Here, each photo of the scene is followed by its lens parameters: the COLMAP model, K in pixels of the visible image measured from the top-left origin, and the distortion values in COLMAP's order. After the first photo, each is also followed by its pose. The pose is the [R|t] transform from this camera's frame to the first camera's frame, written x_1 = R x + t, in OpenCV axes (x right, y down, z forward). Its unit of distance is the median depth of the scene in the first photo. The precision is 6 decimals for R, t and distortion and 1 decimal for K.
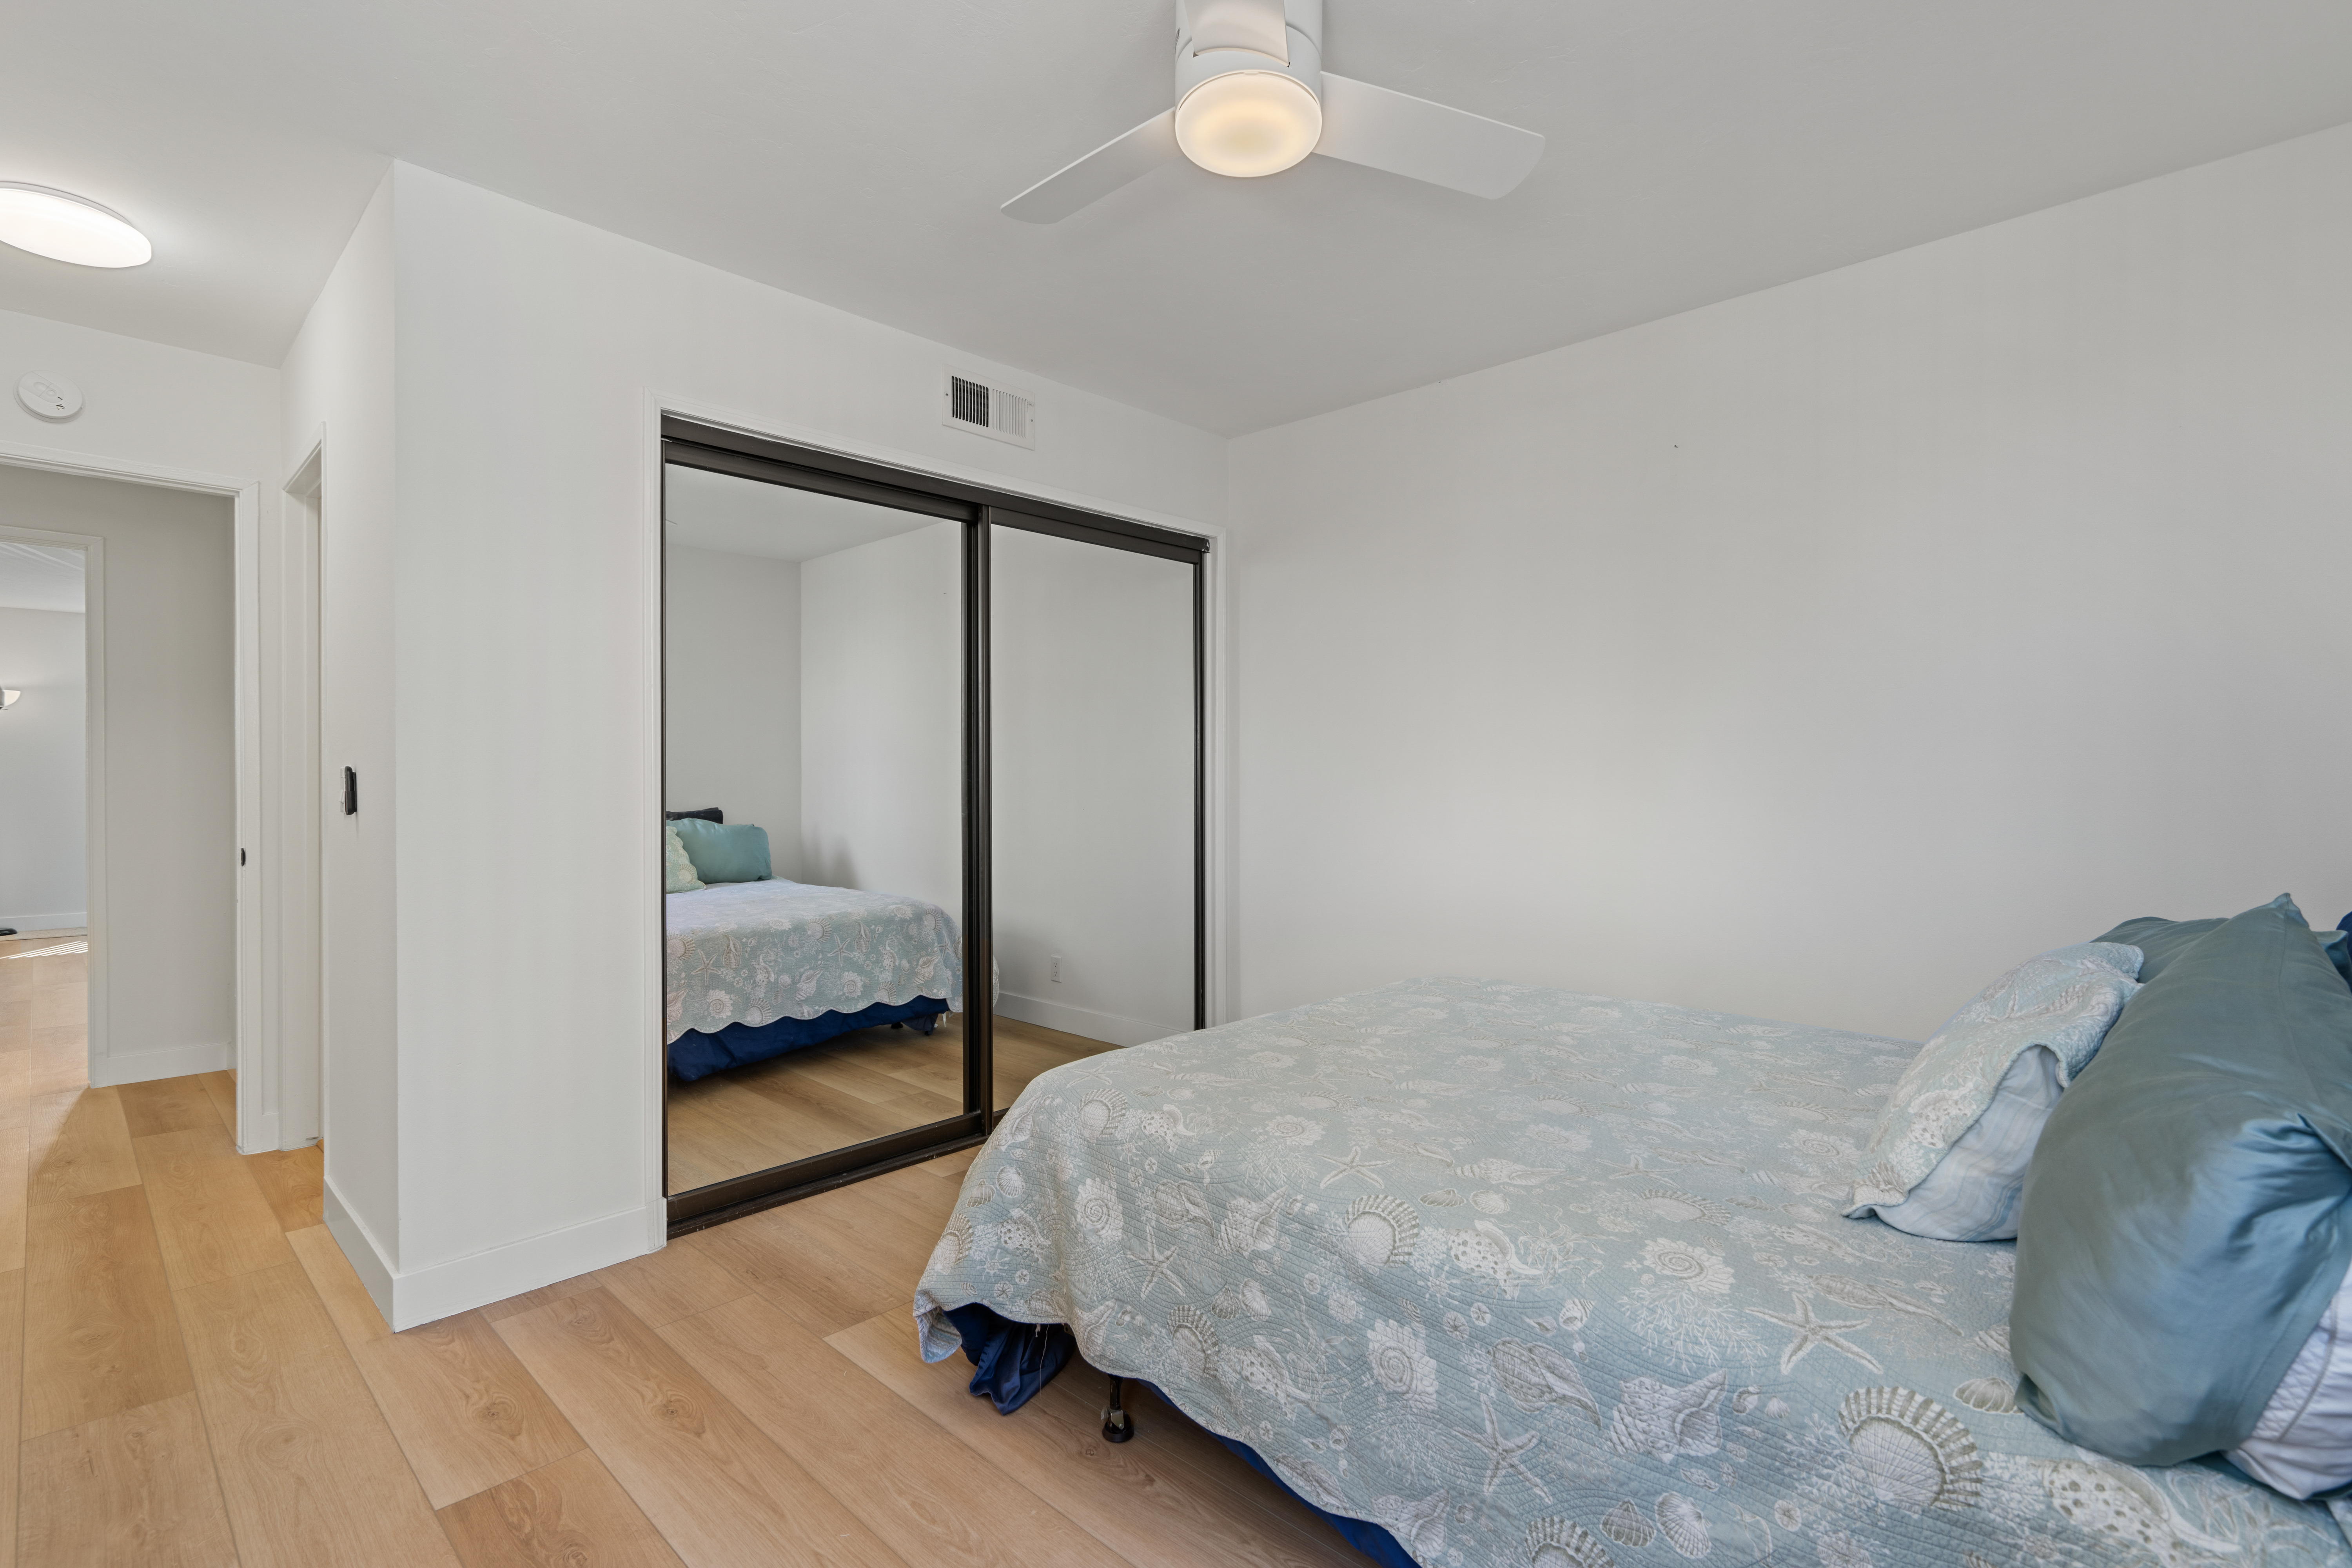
lens RADIAL K [[1077.8, 0, 1176.0], [0, 1077.8, 784.0], [0, 0, 1]] dist [-0.002028, -0.000238]
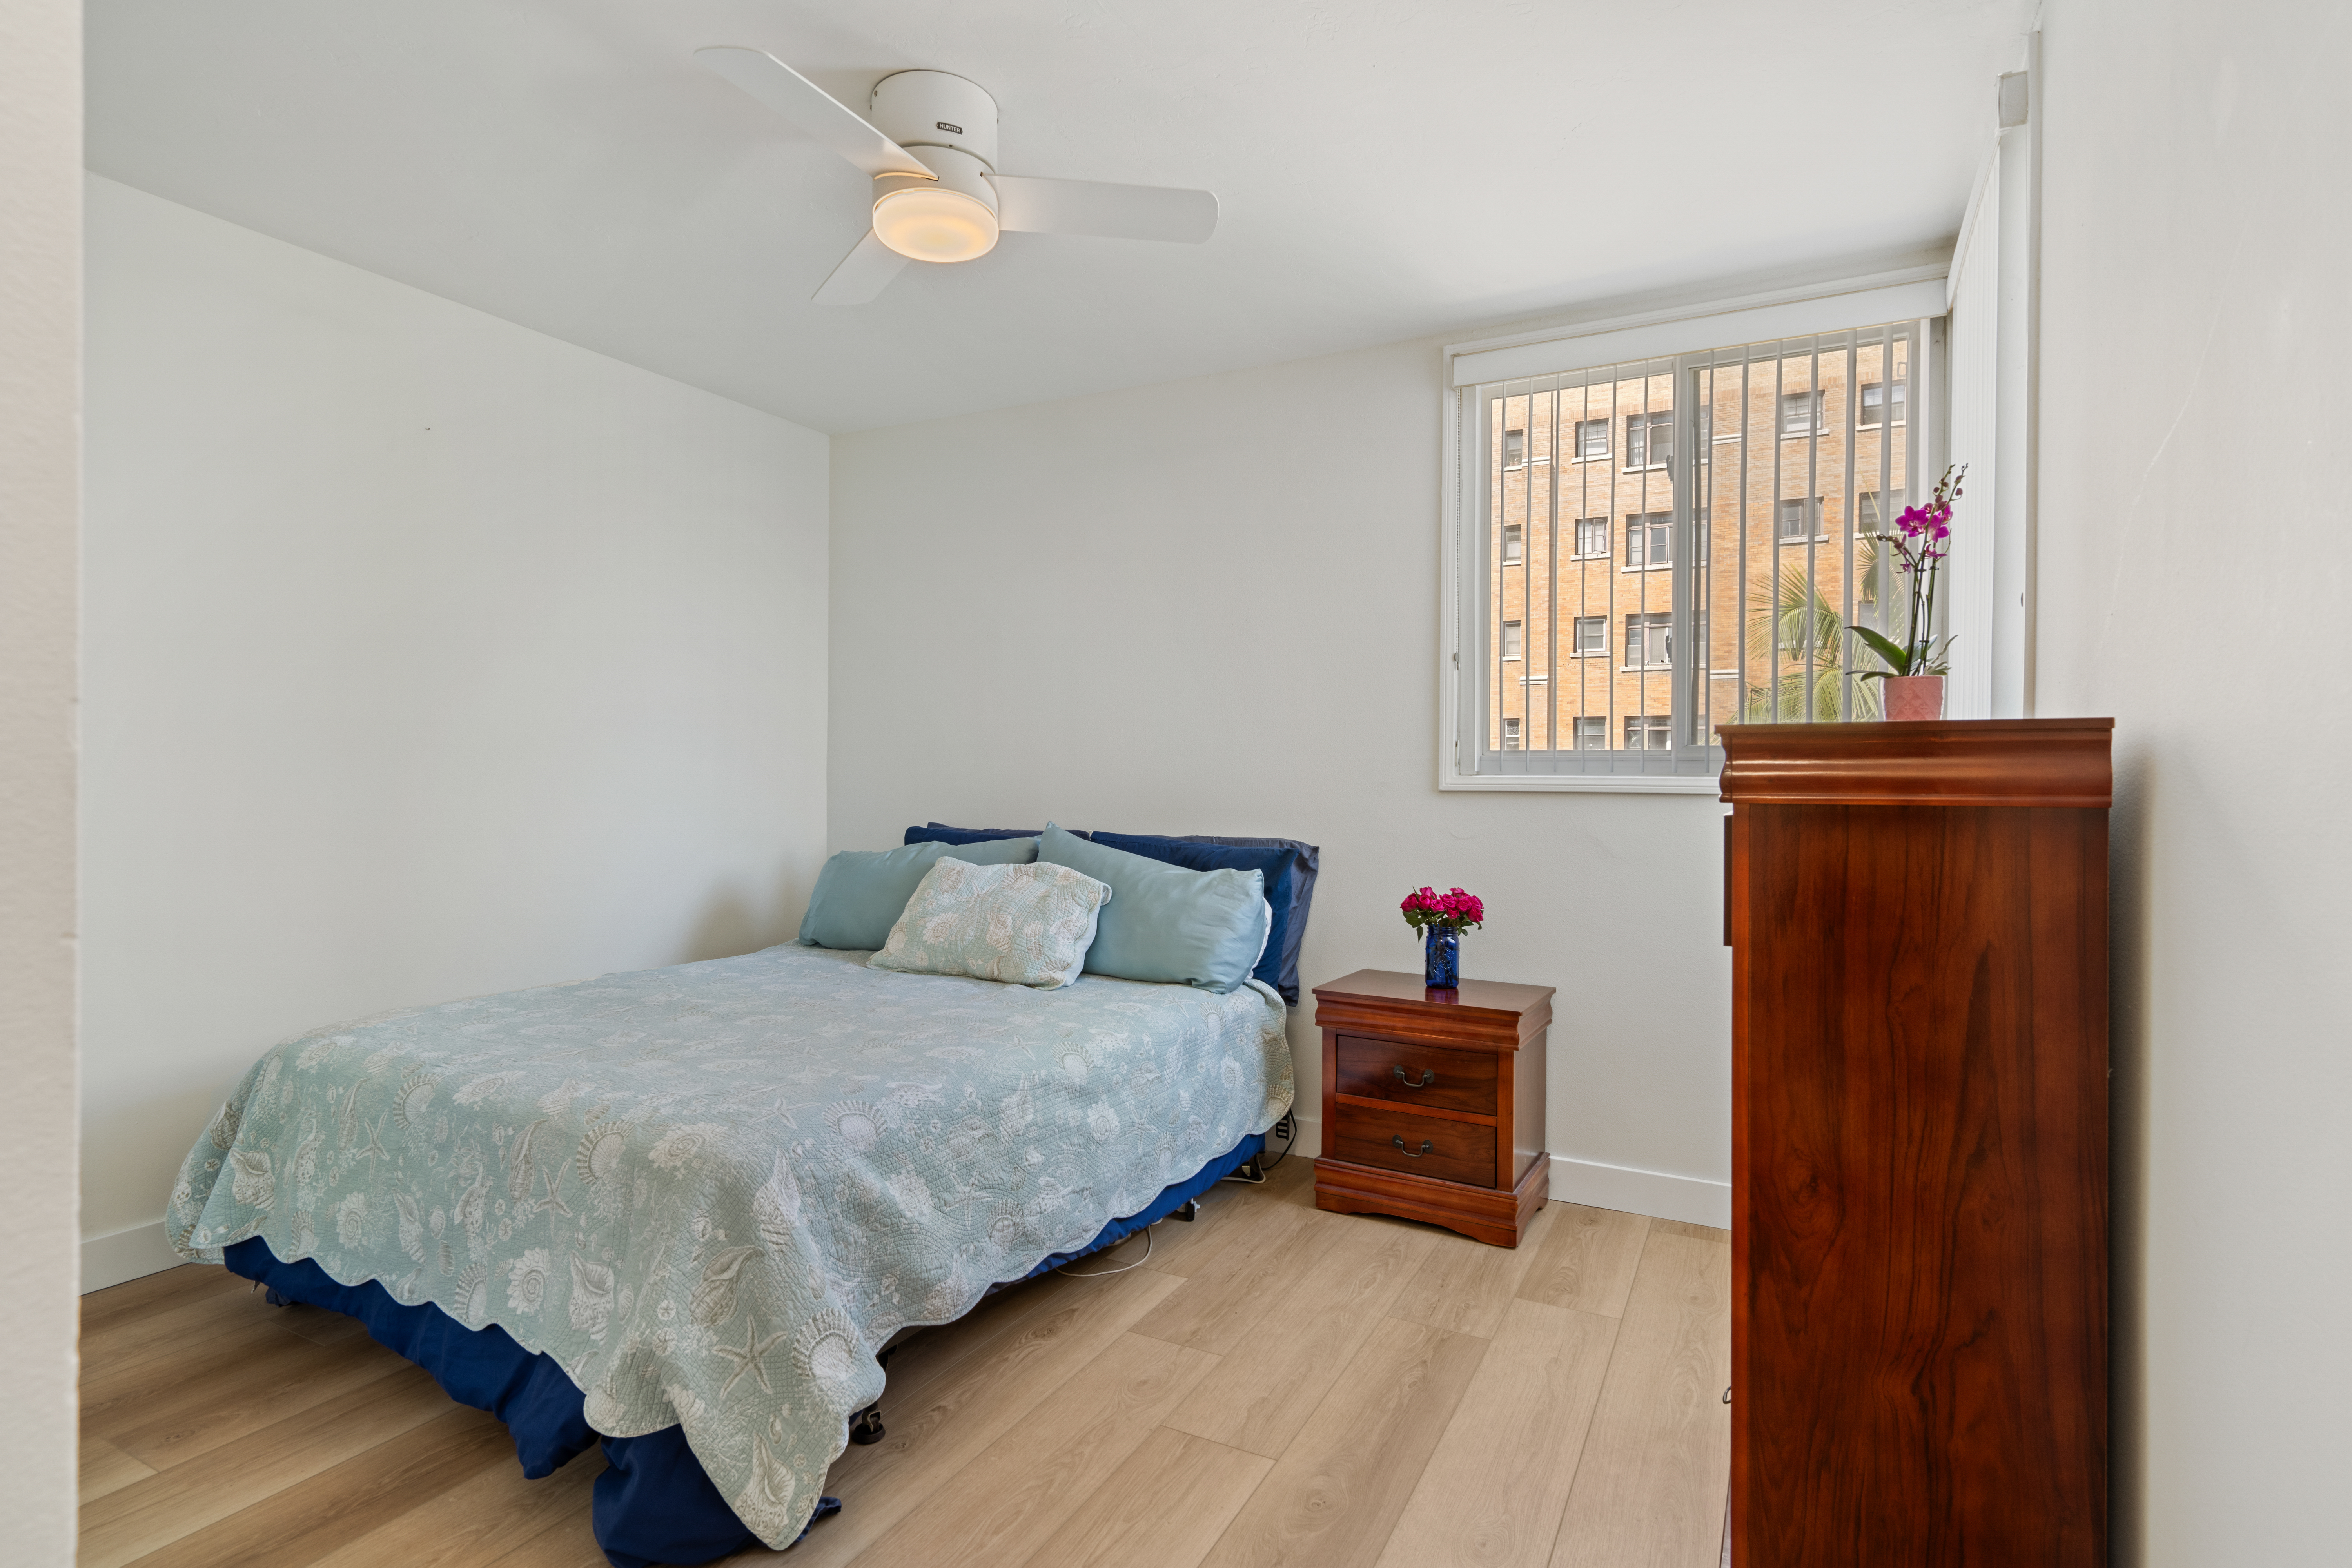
lens RADIAL K [[1161.7, 0, 1176.0], [0, 1161.7, 784.0], [0, 0, 1]] dist [0.000455, 0.000143]
pose [[-0.275479, -0.006597, 0.961285, -1.461695], [-0.002285, 0.999978, 0.006207, -0.005237], [-0.961304, -0.000487, -0.275488, 1.293941]]
